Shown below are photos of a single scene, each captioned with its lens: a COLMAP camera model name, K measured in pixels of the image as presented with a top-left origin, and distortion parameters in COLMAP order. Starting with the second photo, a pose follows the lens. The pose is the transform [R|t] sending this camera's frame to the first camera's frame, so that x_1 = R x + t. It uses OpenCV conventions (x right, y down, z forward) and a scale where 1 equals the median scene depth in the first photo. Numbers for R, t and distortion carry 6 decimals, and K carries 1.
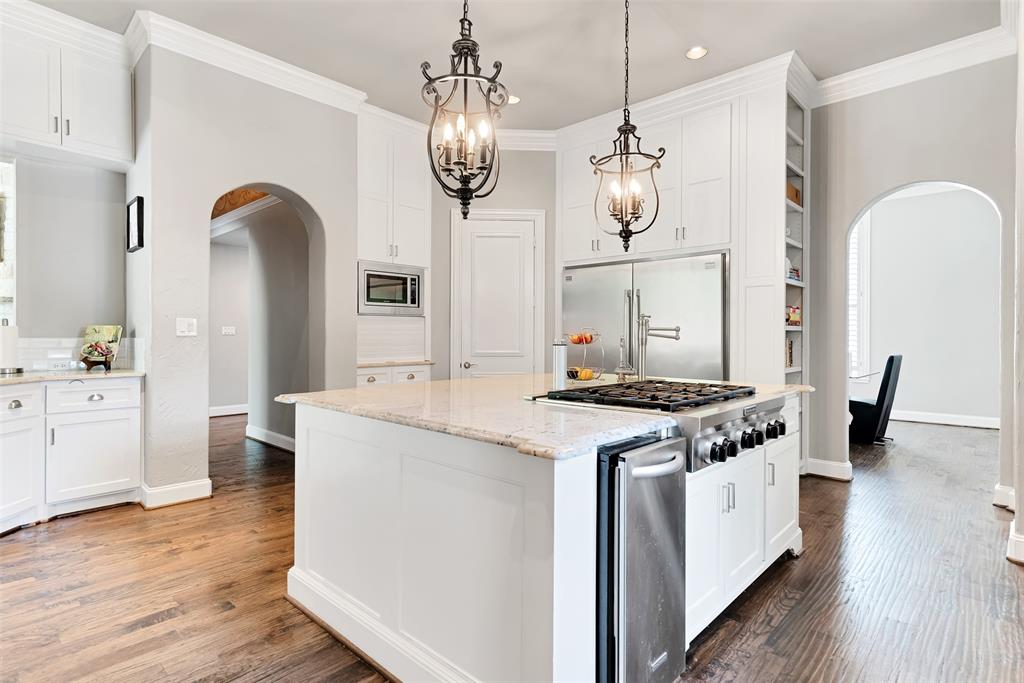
lens RADIAL K [[525.9, 0, 513.7], [0, 525.9, 335.2], [0, 0, 1]] dist [0.001638, 0.004885]
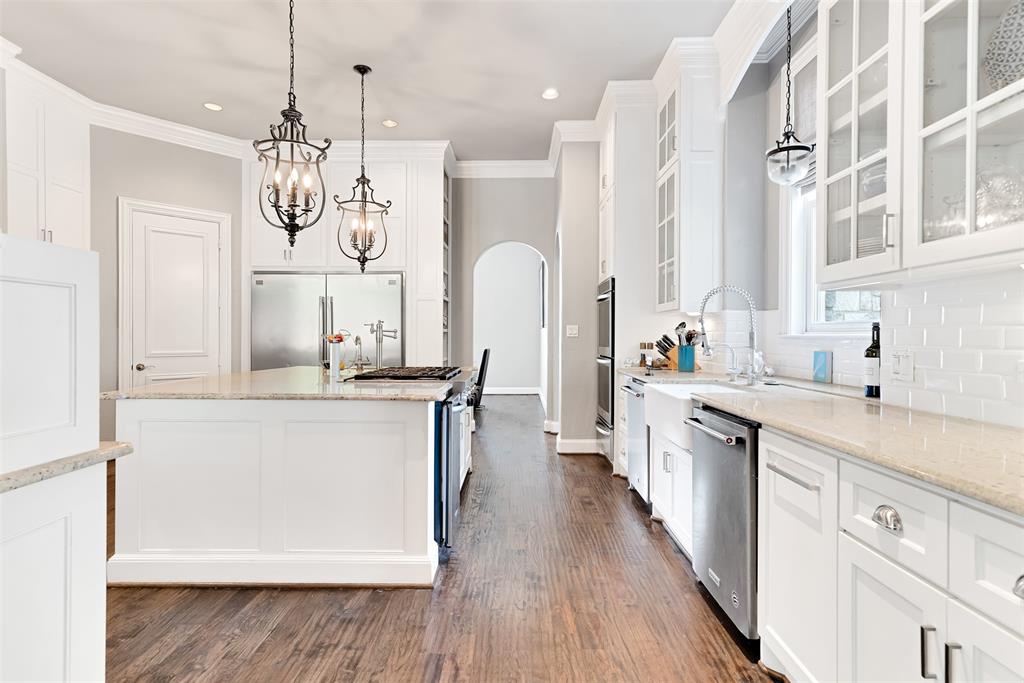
lens RADIAL K [[525.9, 0, 515.6], [0, 525.9, 340.1], [0, 0, 1]] dist [0.001638, 0.004885]
pose [[0.728725, -0.006556, 0.684775, -0.332853], [-0.000537, 0.999948, 0.010145, -0.001500], [-0.684806, -0.007761, 0.728684, -0.190080]]
